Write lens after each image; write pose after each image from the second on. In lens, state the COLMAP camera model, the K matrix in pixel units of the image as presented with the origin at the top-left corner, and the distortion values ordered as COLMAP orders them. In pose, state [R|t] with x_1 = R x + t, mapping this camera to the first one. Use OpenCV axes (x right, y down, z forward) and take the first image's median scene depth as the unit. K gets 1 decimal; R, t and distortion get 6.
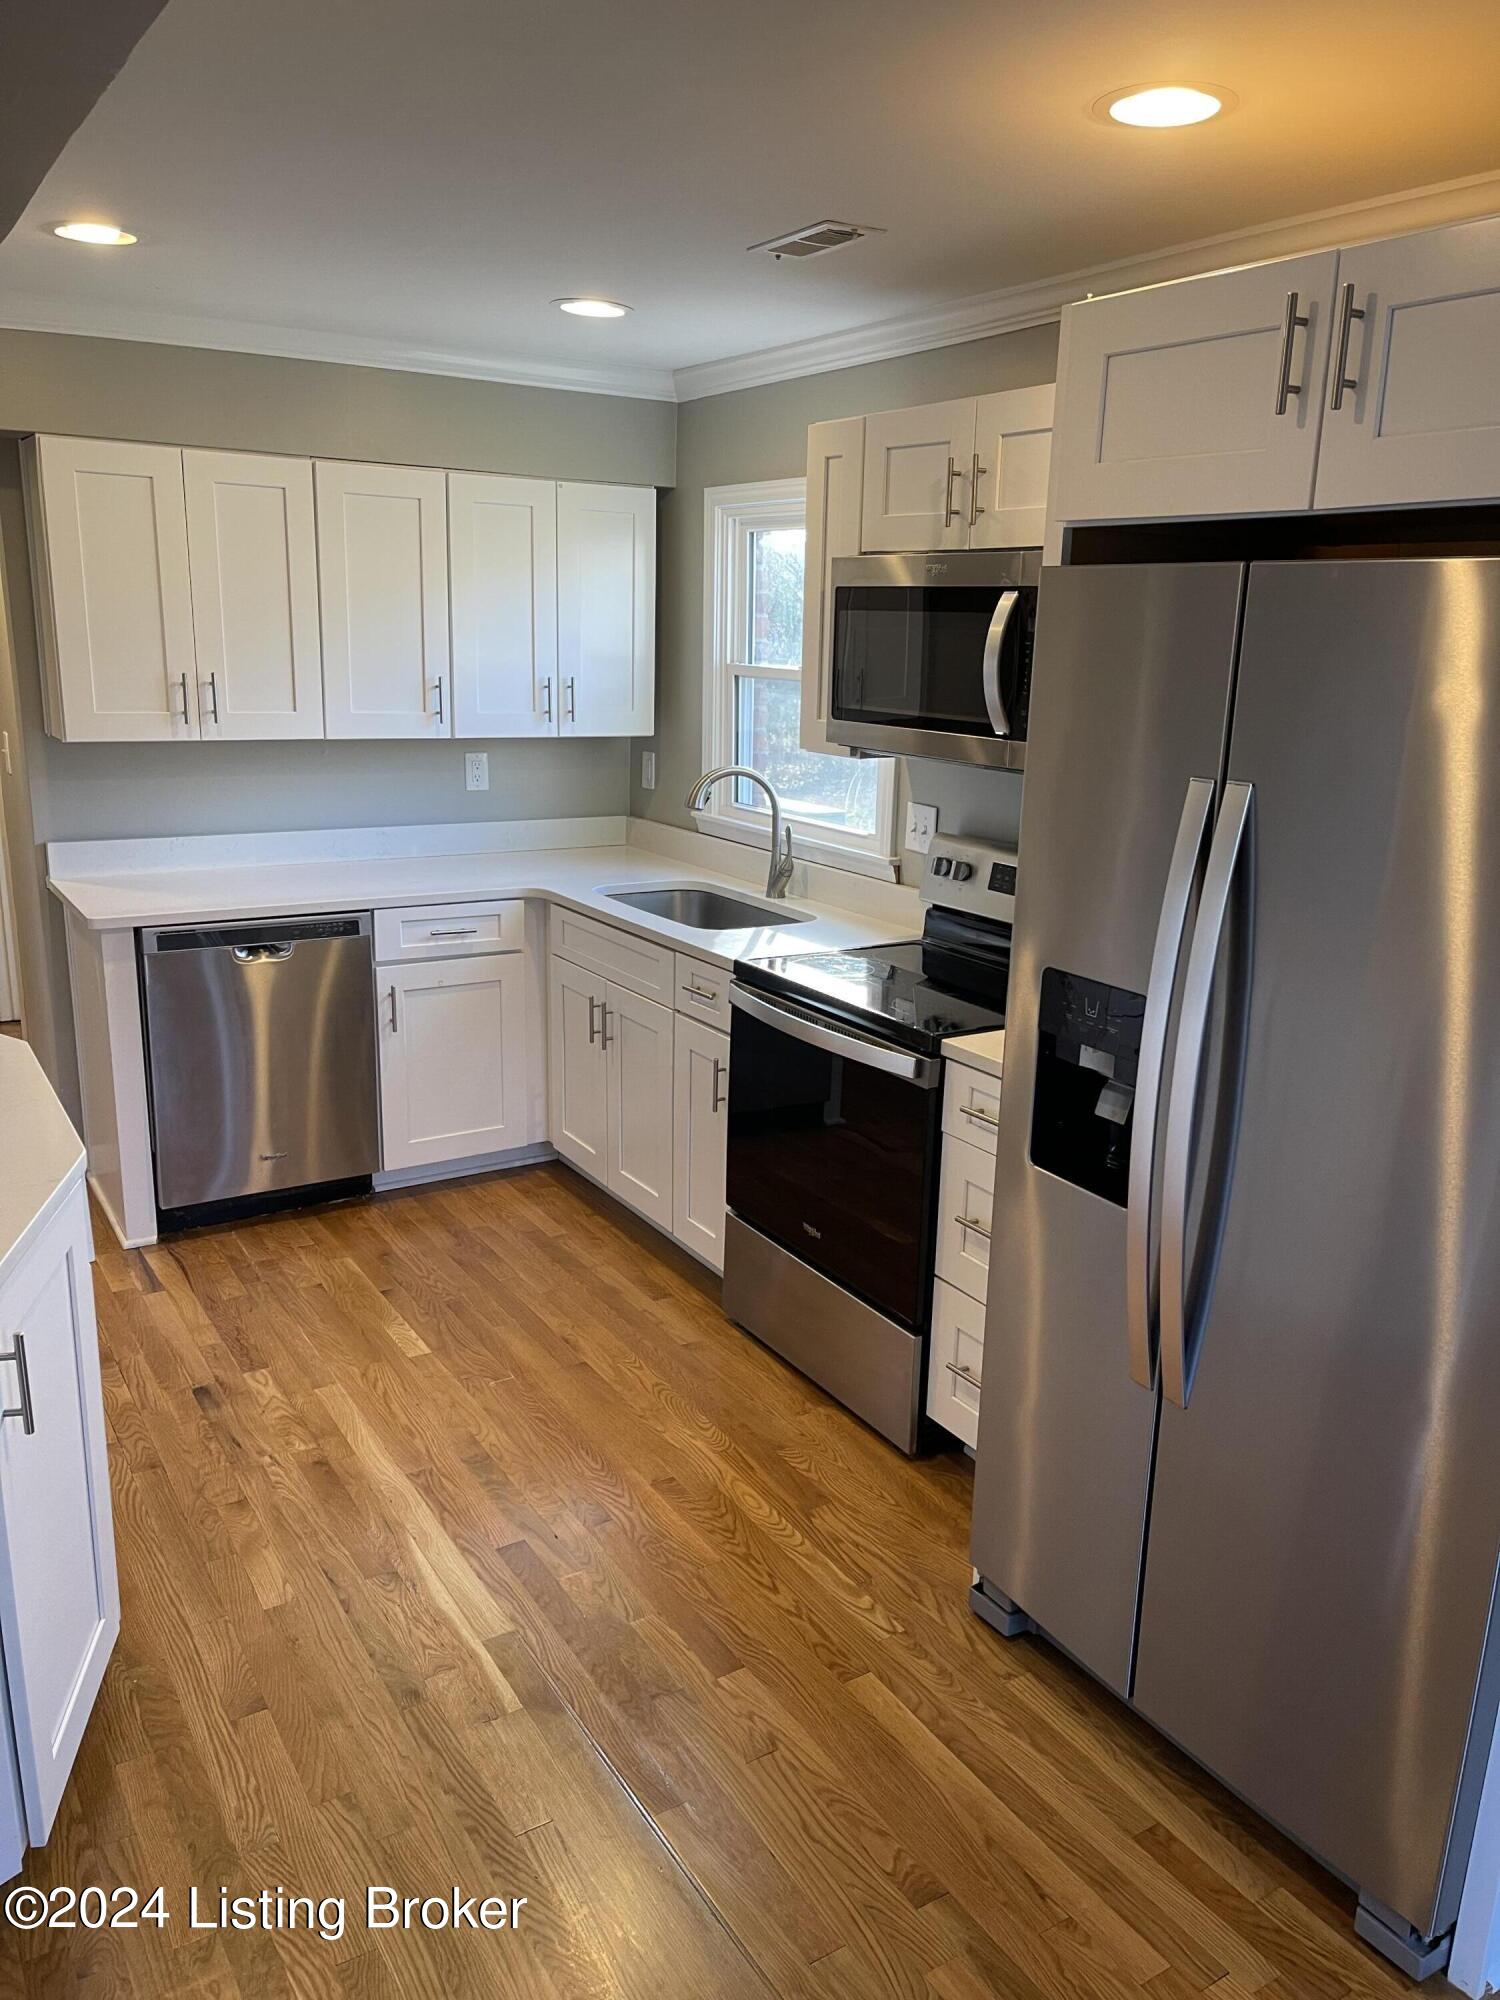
lens RADIAL K [[1521.0, 0, 748.8], [0, 1521.0, 1012.1], [0, 0, 1]] dist [0.056309, -0.024532]
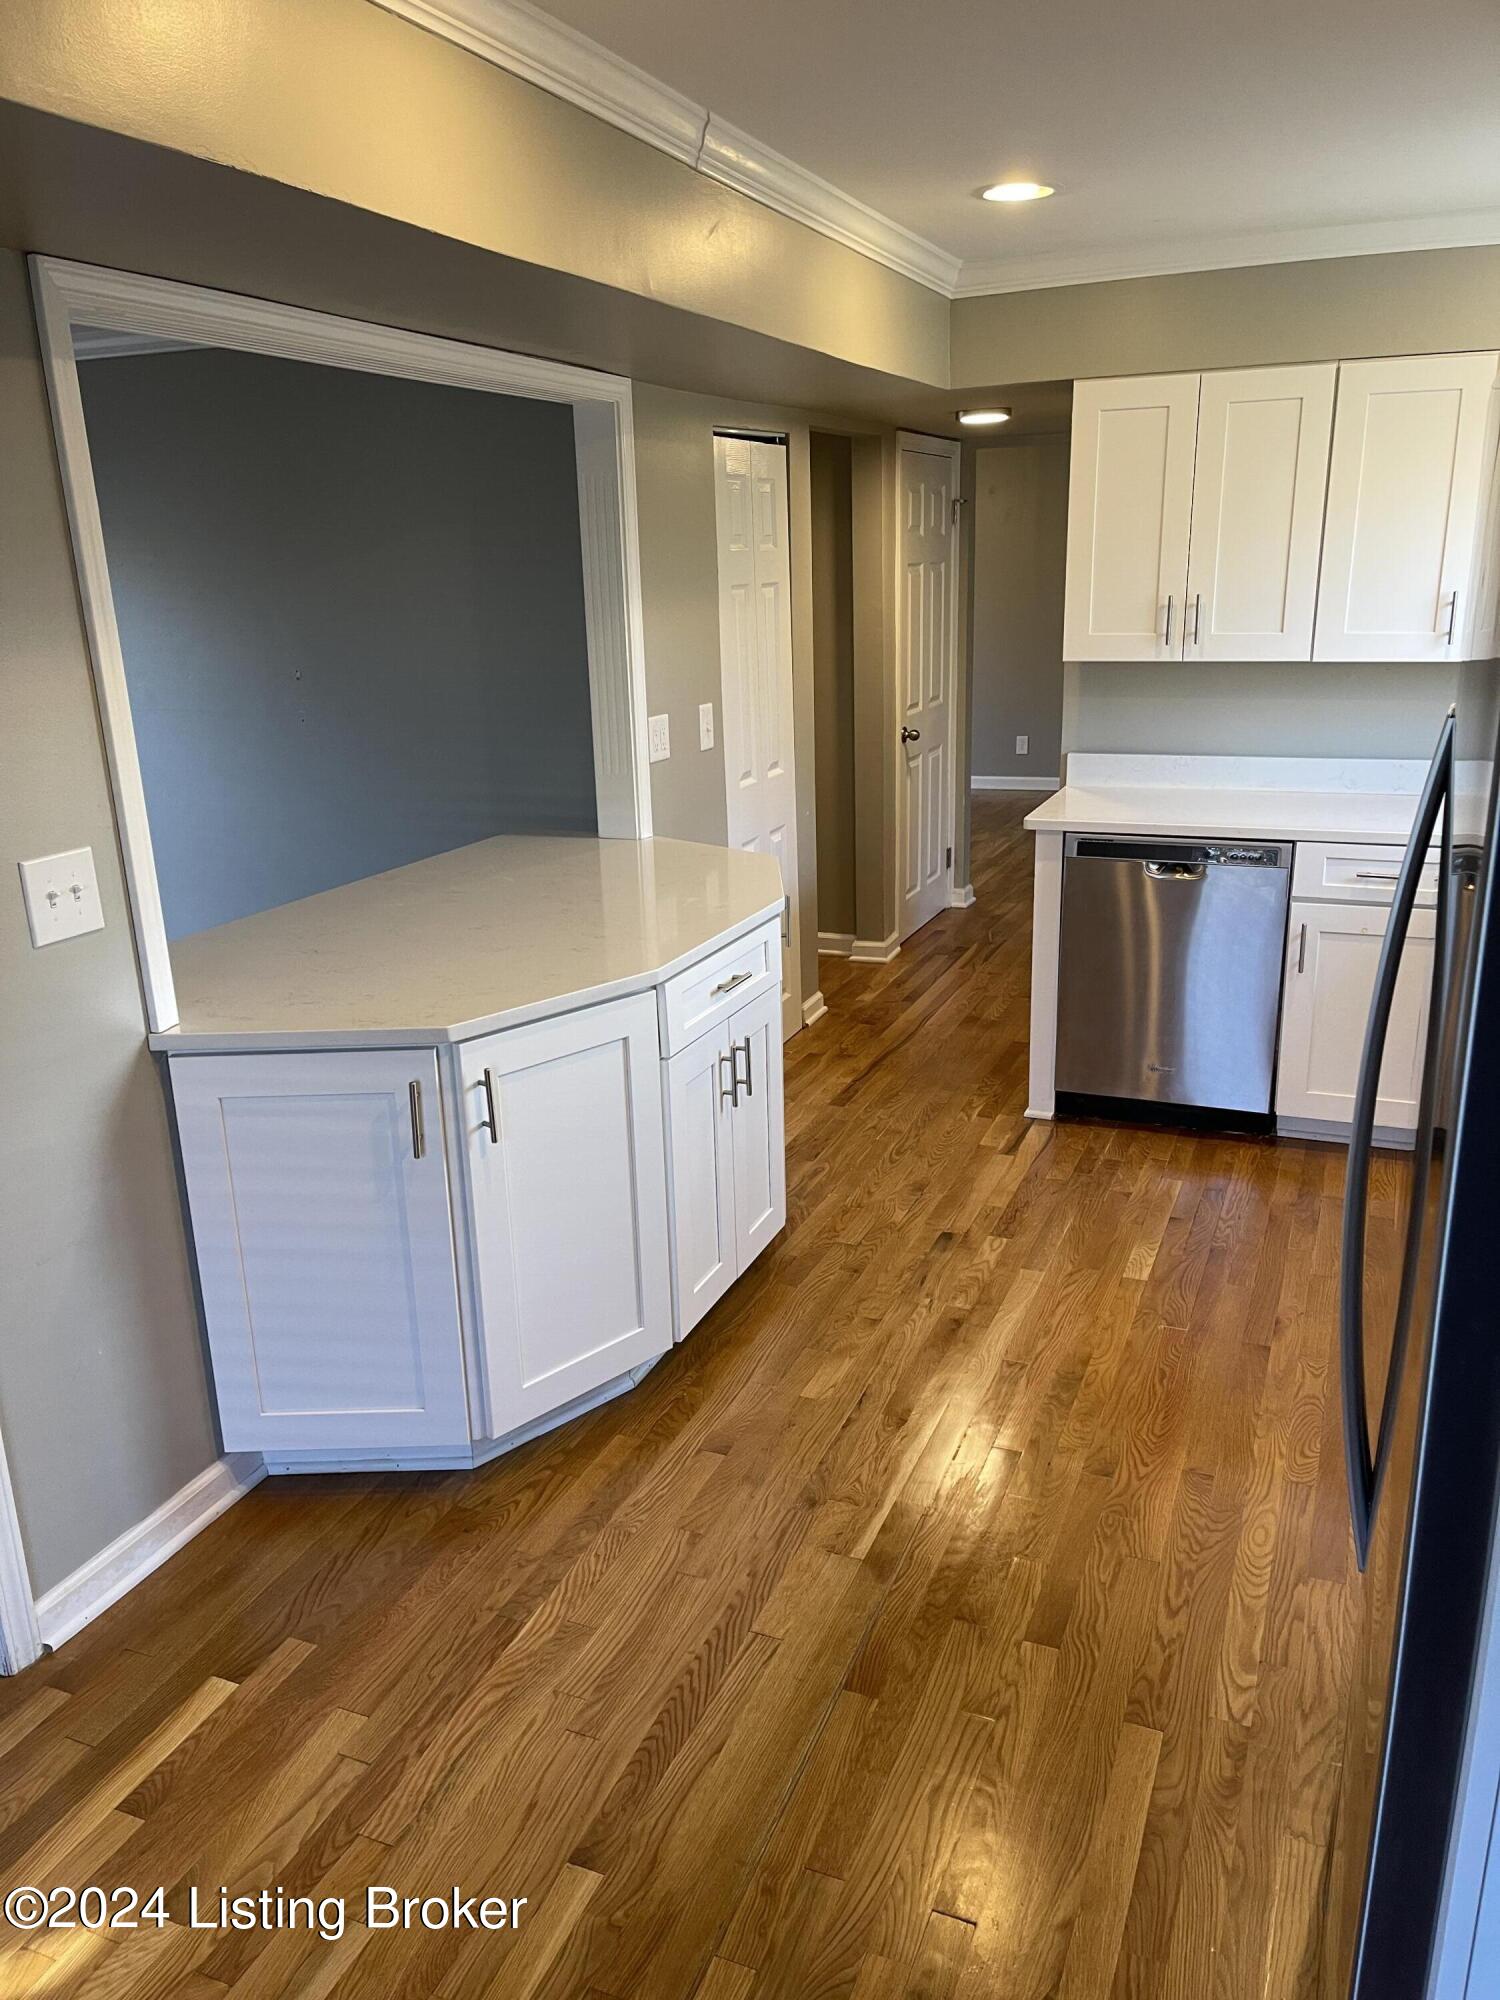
lens RADIAL K [[1521.0, 0, 740.5], [0, 1521.0, 1010.3], [0, 0, 1]] dist [0.056309, -0.024532]
pose [[0.578292, 0.197916, -0.791460, 0.402317], [-0.167147, 0.978291, 0.122507, -0.027820], [0.798524, 0.061445, 0.598819, 0.187888]]
